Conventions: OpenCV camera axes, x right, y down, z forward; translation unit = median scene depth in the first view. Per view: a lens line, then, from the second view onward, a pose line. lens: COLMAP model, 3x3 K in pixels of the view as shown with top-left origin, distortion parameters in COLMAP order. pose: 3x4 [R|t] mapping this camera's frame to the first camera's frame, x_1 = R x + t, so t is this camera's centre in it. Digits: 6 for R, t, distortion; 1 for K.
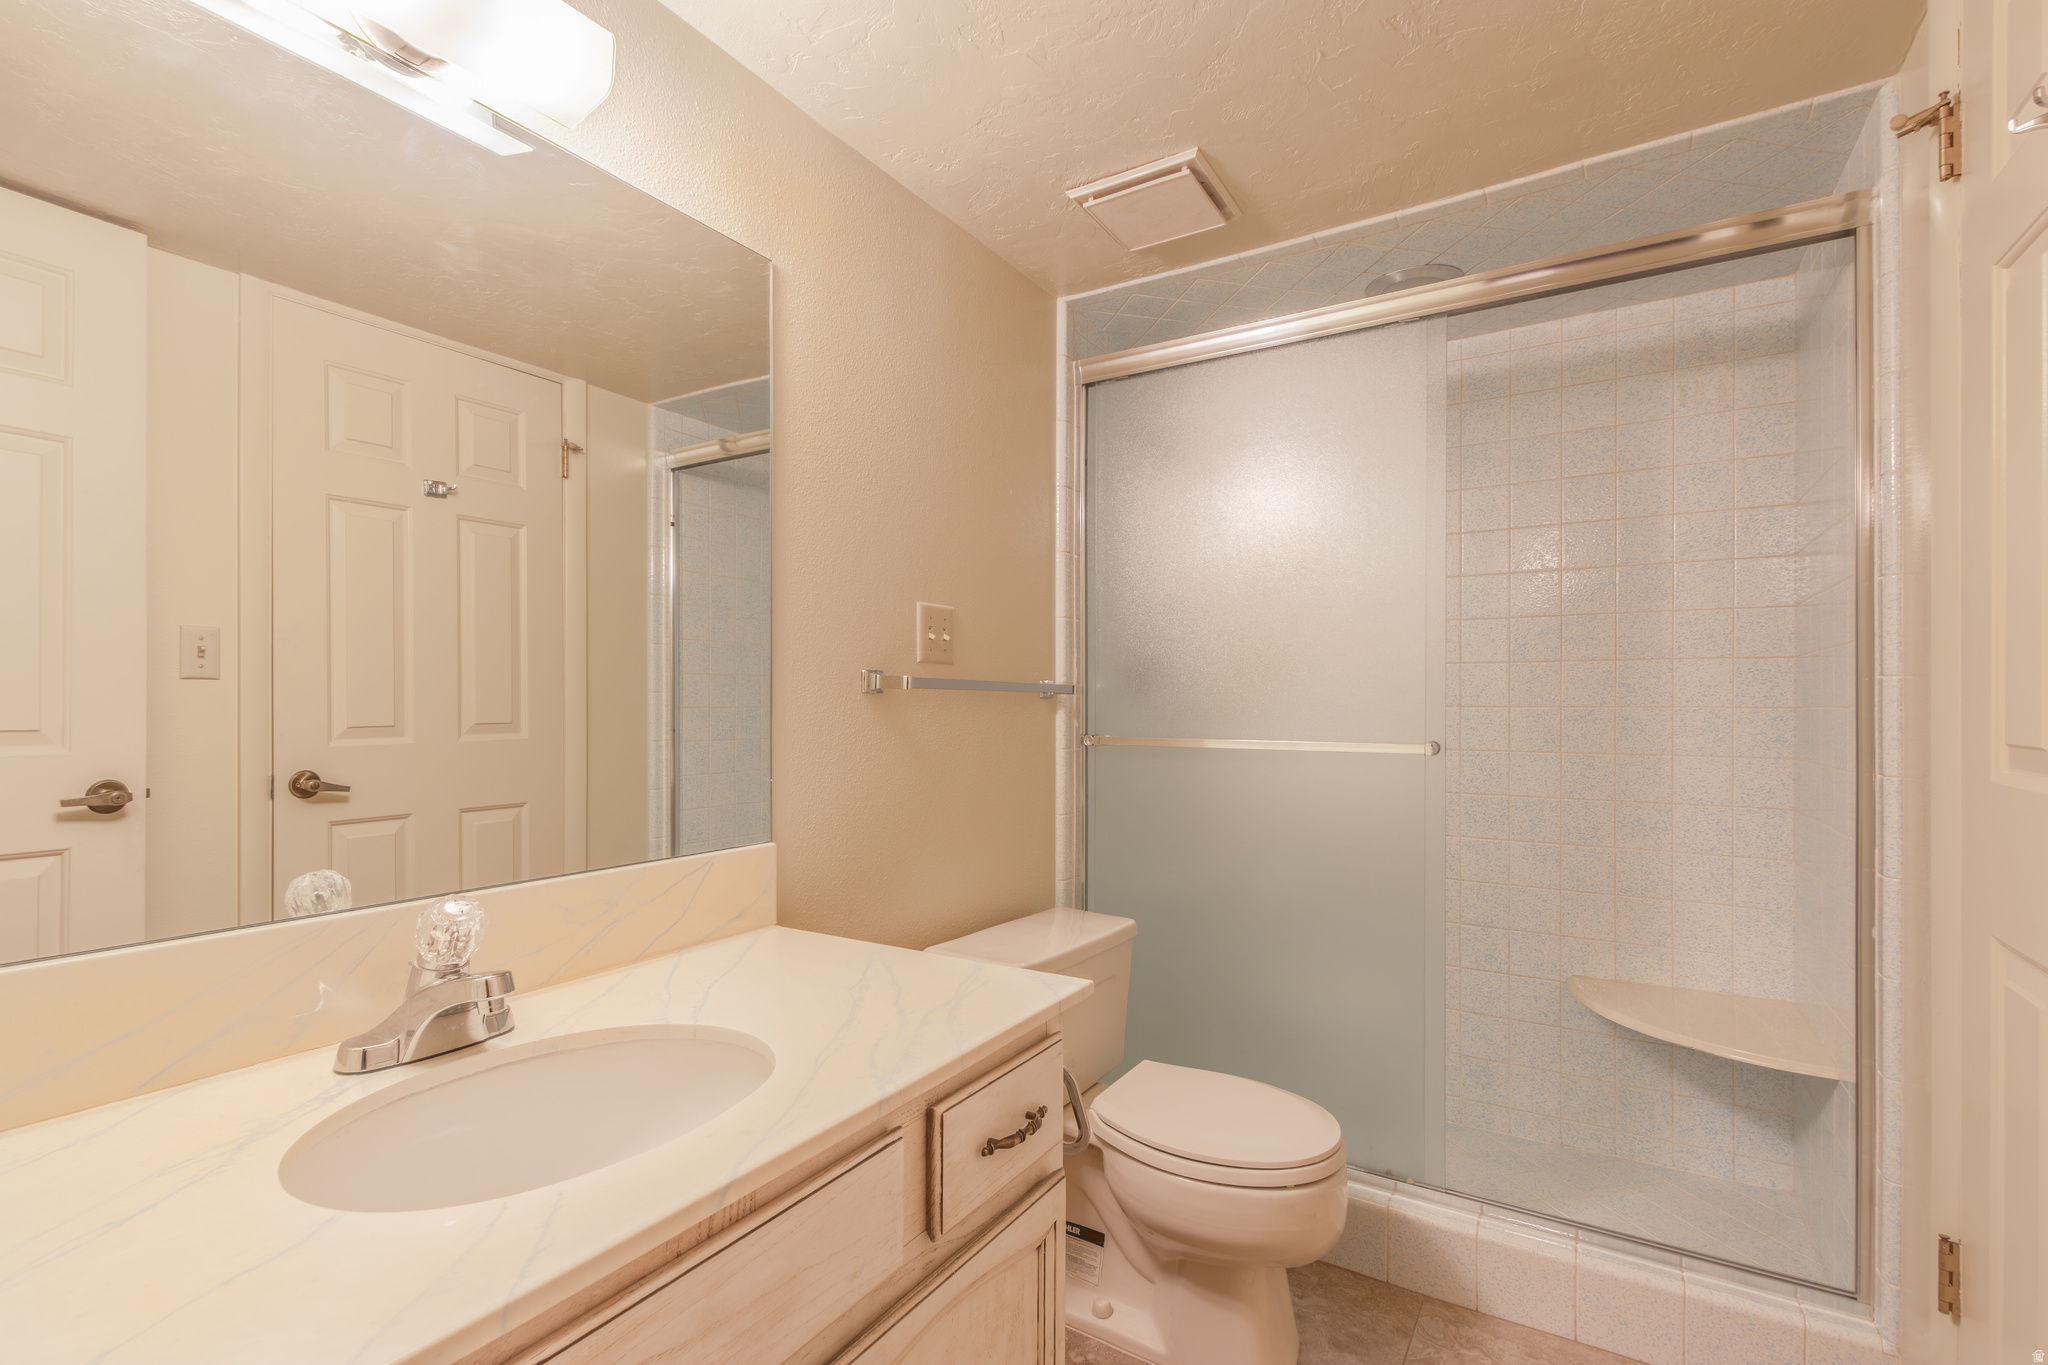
lens RADIAL K [[946.5, 0, 1024.2], [0, 946.5, 693.8], [0, 0, 1]] dist [-0.001857, -0.000451]
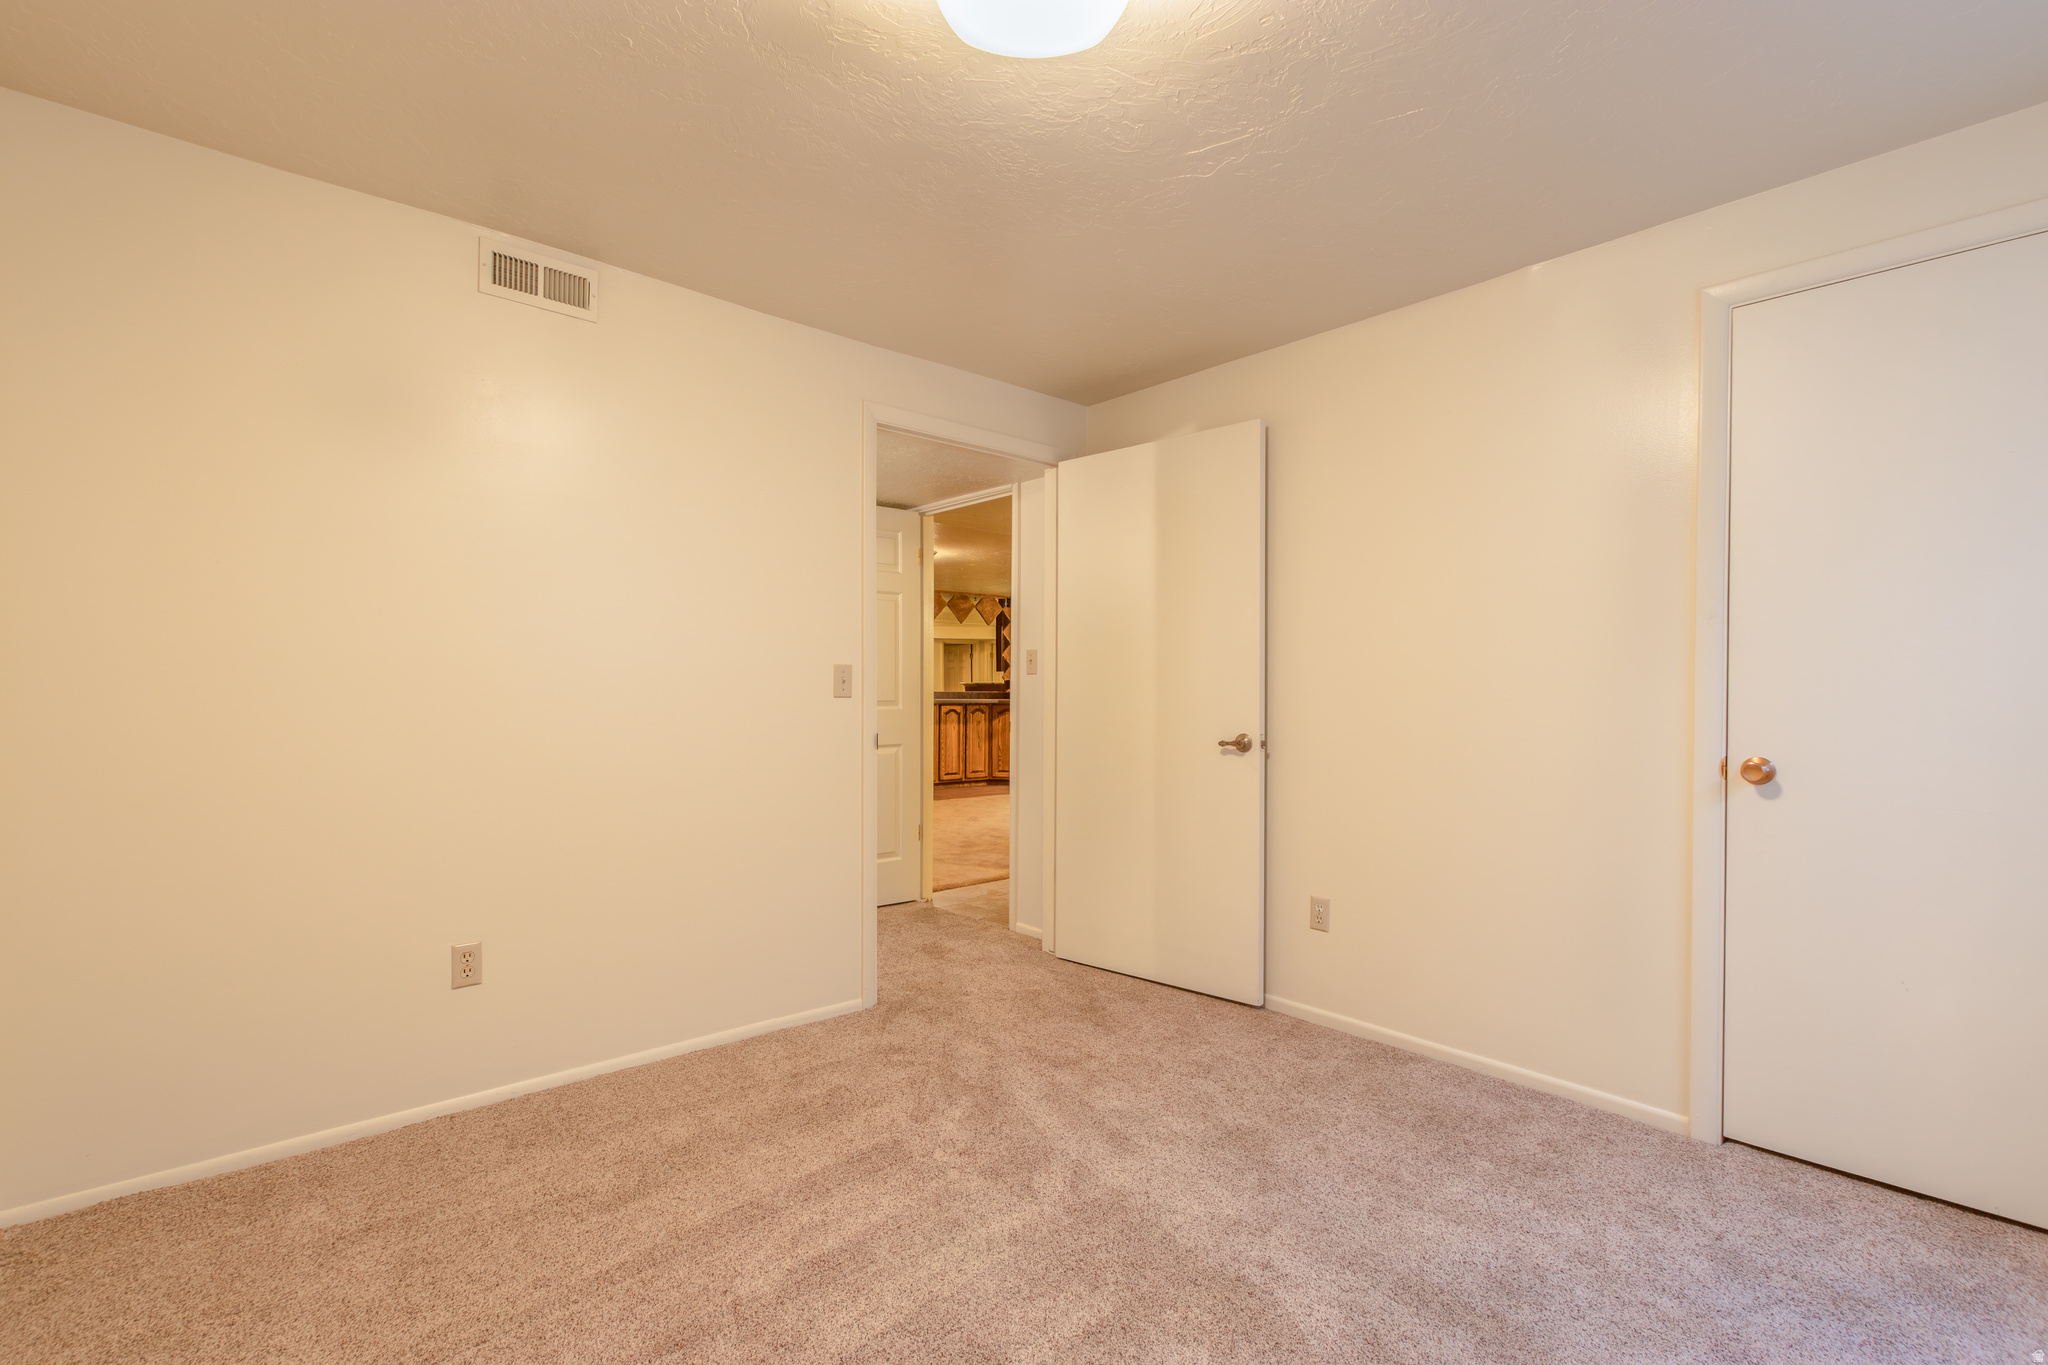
lens RADIAL K [[946.5, 0, 1025.9], [0, 946.5, 679.9], [0, 0, 1]] dist [-0.001857, -0.000451]
pose [[-0.271803, 0.006492, -0.962331, 0.905956], [0.005663, 0.999971, 0.005146, -0.014091], [0.962336, -0.004051, -0.271831, 1.344984]]
